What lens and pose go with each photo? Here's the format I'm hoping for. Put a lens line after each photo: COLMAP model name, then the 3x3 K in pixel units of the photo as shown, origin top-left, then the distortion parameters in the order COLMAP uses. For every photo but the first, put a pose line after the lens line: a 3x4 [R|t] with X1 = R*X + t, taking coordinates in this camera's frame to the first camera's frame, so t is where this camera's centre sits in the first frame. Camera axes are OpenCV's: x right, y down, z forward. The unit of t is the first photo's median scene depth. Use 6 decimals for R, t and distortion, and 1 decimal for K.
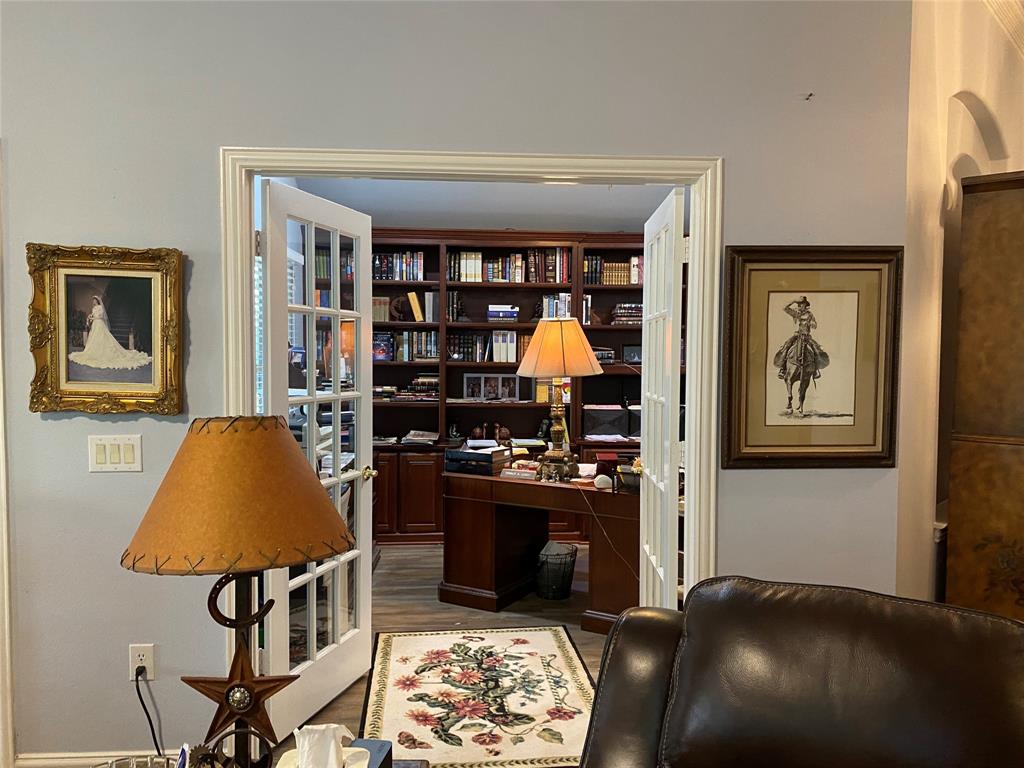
lens RADIAL K [[781.7, 0, 510.3], [0, 781.7, 387.9], [0, 0, 1]] dist [0.083412, -0.114009]
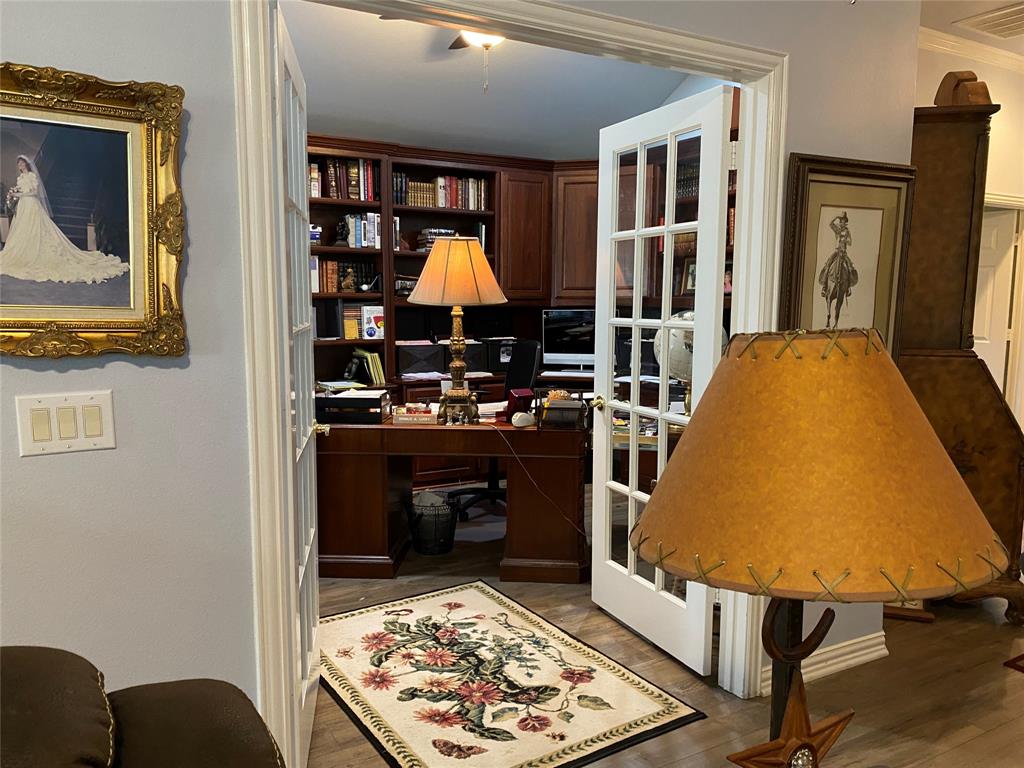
lens RADIAL K [[781.7, 0, 510.3], [0, 781.7, 387.9], [0, 0, 1]] dist [0.083412, -0.114009]
pose [[0.895243, -0.054499, 0.442233, -0.358313], [0.020244, 0.996442, 0.081817, 0.010229], [-0.445118, -0.064294, 0.893161, 0.236773]]
